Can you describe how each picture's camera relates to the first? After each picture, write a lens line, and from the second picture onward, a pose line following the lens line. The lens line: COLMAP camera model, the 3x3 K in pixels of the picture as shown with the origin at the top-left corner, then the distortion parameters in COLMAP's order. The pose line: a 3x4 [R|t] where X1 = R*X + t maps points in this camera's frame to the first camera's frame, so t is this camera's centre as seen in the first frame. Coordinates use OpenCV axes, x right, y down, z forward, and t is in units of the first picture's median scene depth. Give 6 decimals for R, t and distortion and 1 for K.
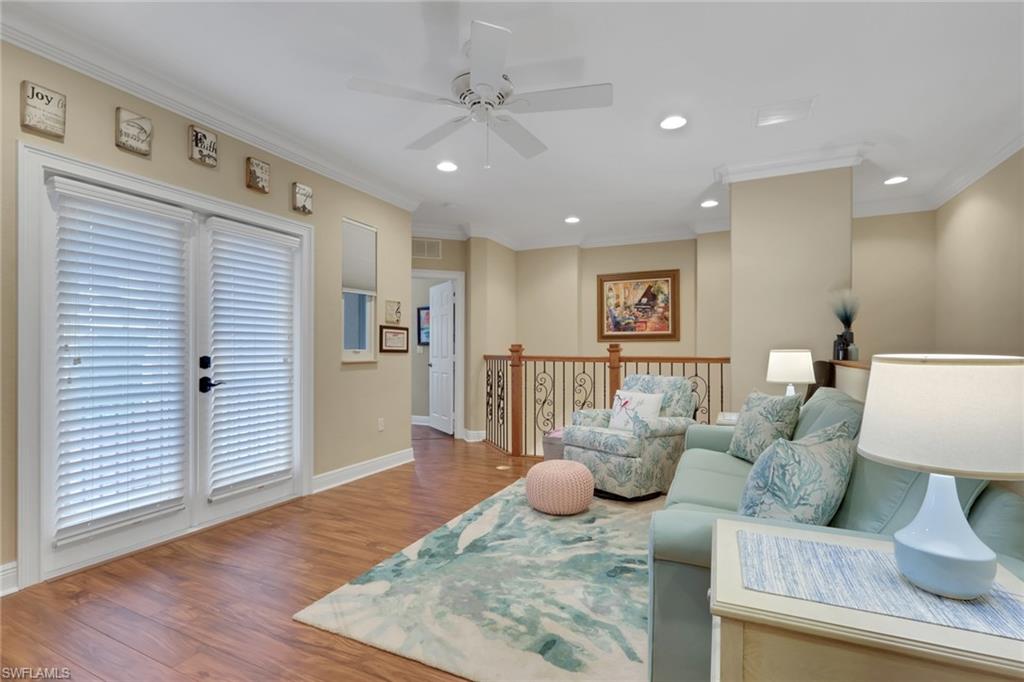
lens RADIAL K [[467.5, 0, 510.3], [0, 467.5, 351.7], [0, 0, 1]] dist [-0.000131, -0.000006]
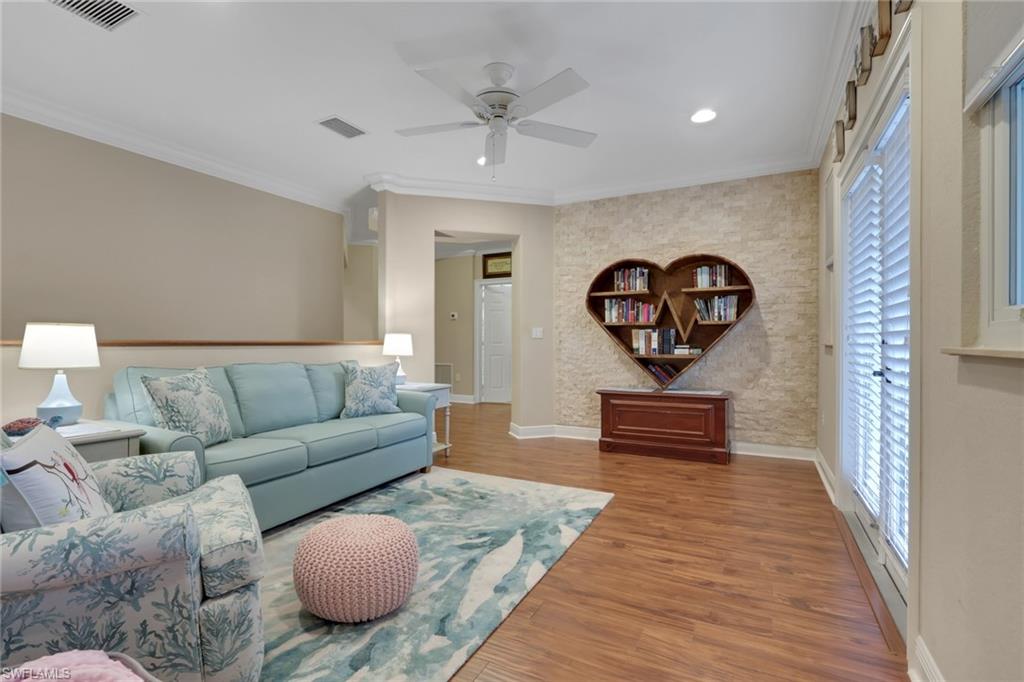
lens RADIAL K [[483.7, 0, 500.1], [0, 483.7, 344.1], [0, 0, 1]] dist [0.000823, 0.000117]
pose [[-0.997779, -0.006728, 0.066266, -0.121872], [-0.006101, 0.999935, 0.009651, 0.021962], [-0.066326, 0.009226, -0.997755, 1.852555]]
